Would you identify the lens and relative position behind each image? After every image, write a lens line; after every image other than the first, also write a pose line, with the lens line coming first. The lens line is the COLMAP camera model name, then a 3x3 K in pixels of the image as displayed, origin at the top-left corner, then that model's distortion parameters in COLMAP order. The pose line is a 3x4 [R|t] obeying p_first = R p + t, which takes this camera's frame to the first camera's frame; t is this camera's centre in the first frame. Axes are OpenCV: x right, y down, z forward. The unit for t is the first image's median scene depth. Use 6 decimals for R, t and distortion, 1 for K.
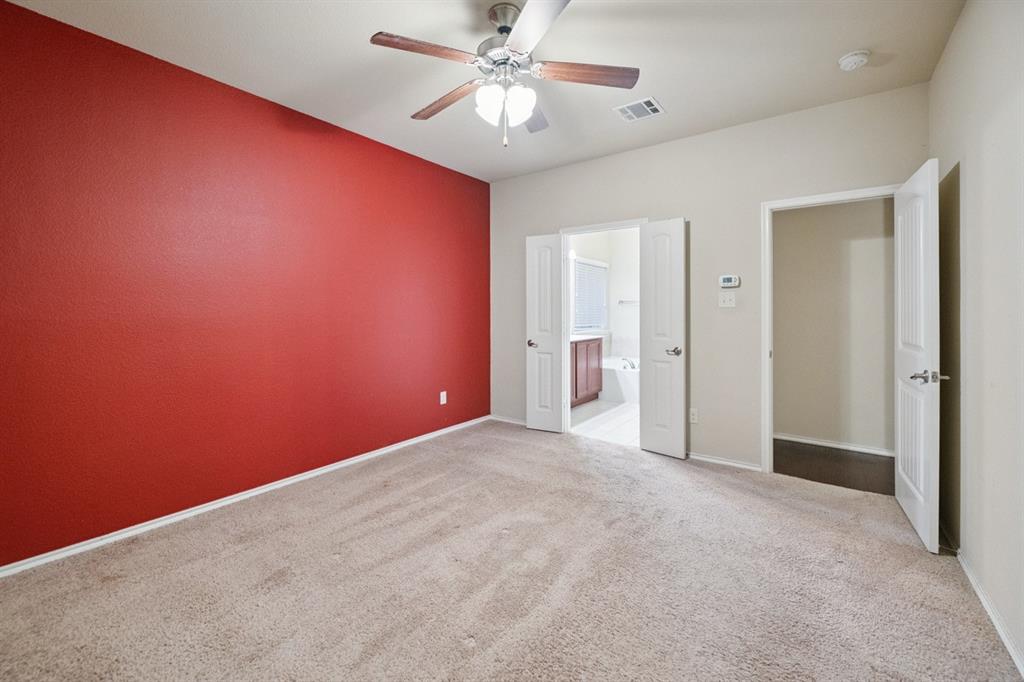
lens RADIAL K [[422.6, 0, 531.8], [0, 422.6, 311.2], [0, 0, 1]] dist [-0.001503, -0.000095]
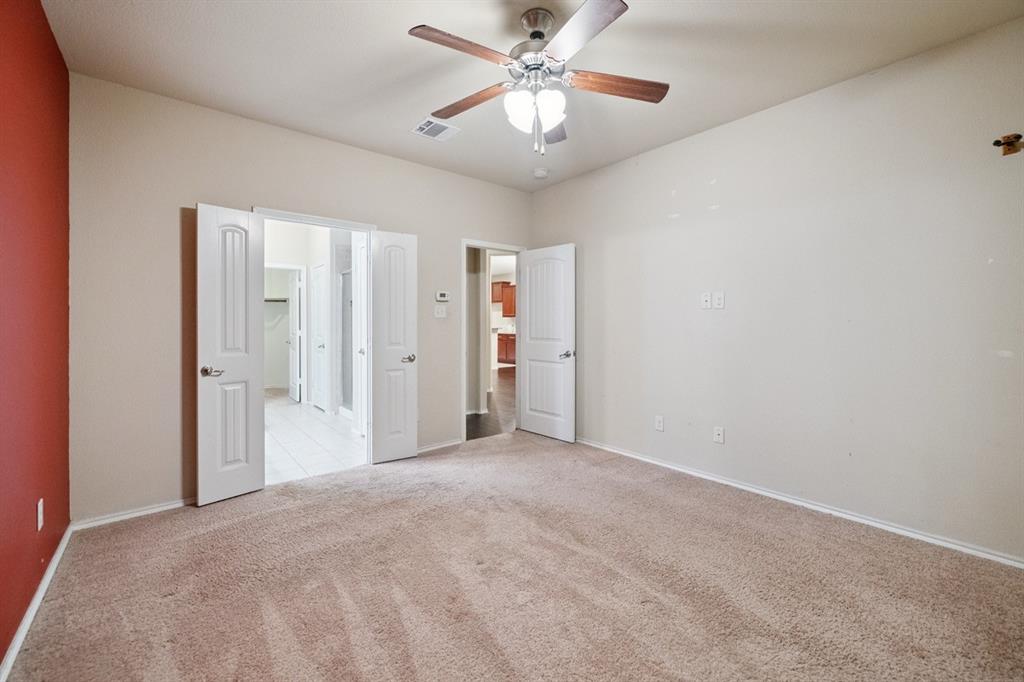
lens RADIAL K [[382.2, 0, 553.5], [0, 382.2, 322.0], [0, 0, 1]] dist [-0.016199, 0.000035]
pose [[0.247464, -0.003858, 0.968889, -0.582662], [0.002823, 0.999991, 0.003261, 0.001374], [-0.968893, 0.001928, 0.247473, 0.473290]]
